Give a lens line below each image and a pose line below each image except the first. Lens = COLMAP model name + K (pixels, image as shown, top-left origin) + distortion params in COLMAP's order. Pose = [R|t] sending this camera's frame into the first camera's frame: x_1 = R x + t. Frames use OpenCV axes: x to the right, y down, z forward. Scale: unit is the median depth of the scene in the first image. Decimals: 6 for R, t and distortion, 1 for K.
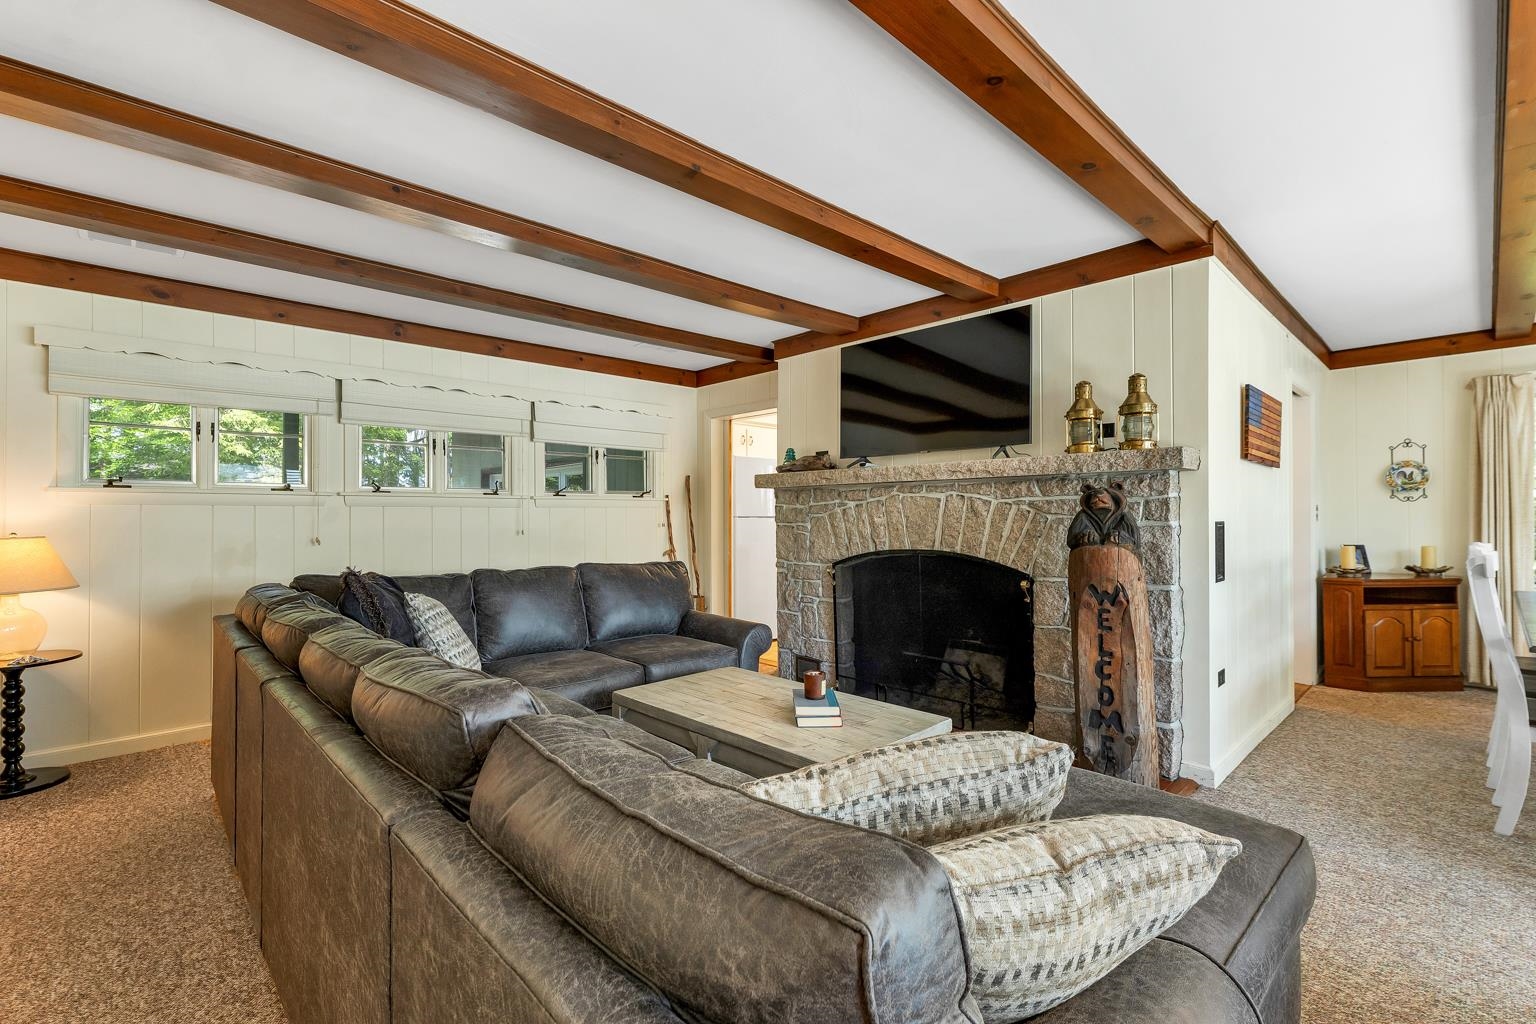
lens RADIAL K [[705.3, 0, 768.1], [0, 705.3, 518.9], [0, 0, 1]] dist [0.014057, 0.000433]
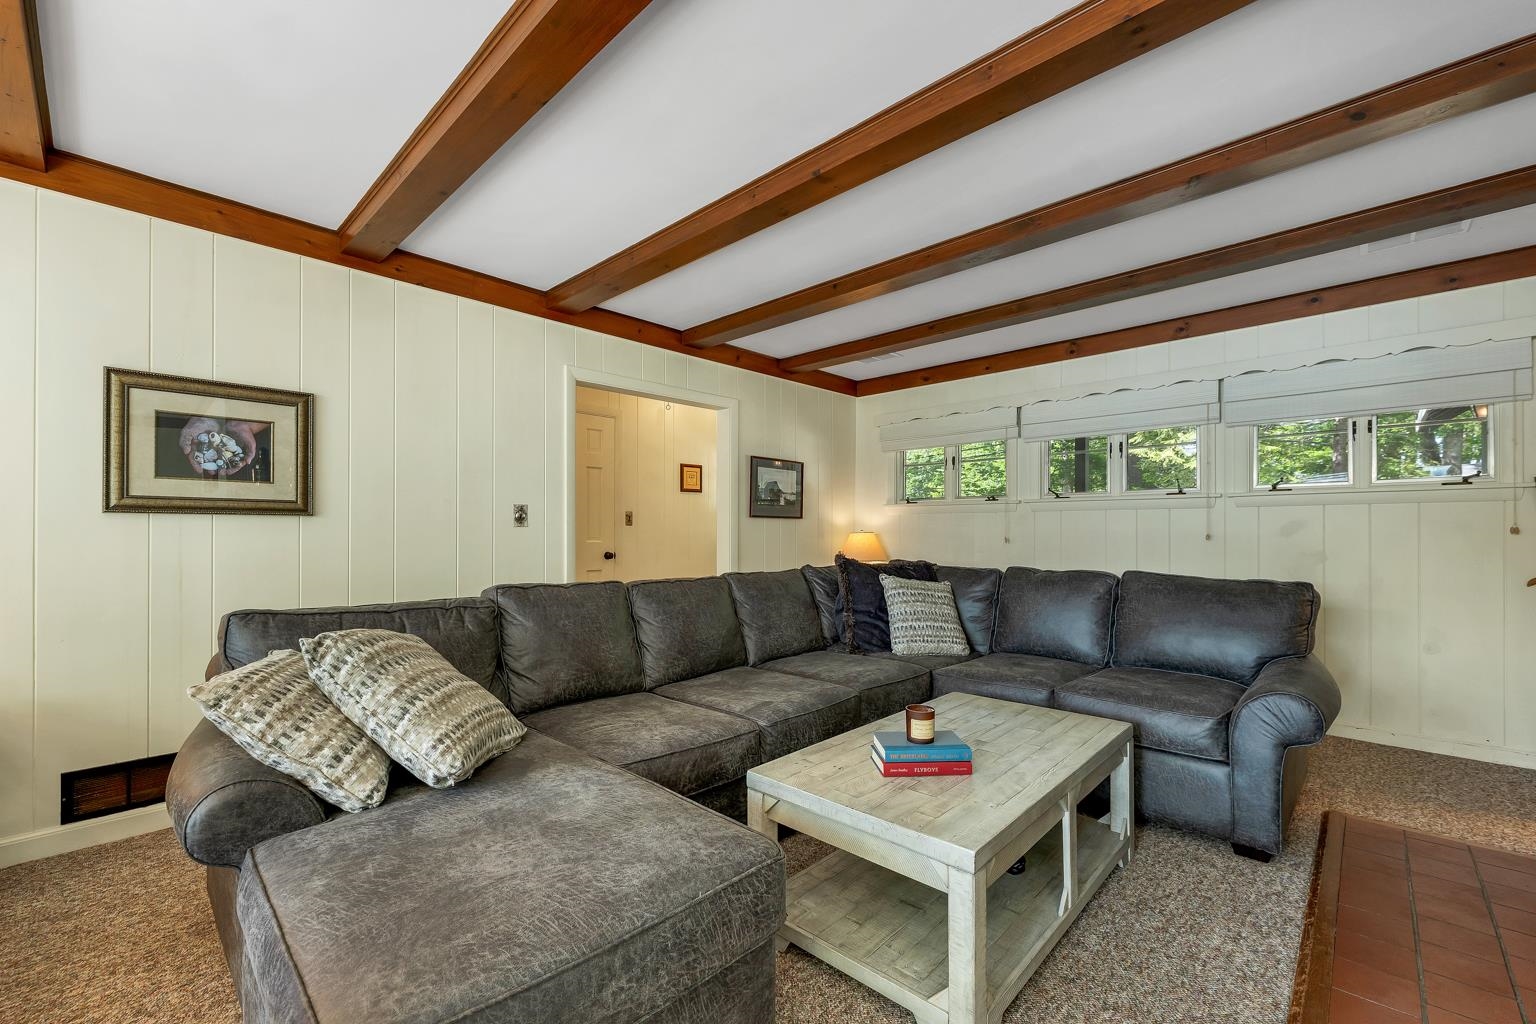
lens RADIAL K [[648.1, 0, 778.8], [0, 648.1, 518.3], [0, 0, 1]] dist [0.013907, -0.000131]
pose [[0.048121, -0.002929, -0.998837, 0.497378], [0.009339, 0.999953, -0.002482, -0.009171], [0.998798, -0.009209, 0.048146, 0.561507]]
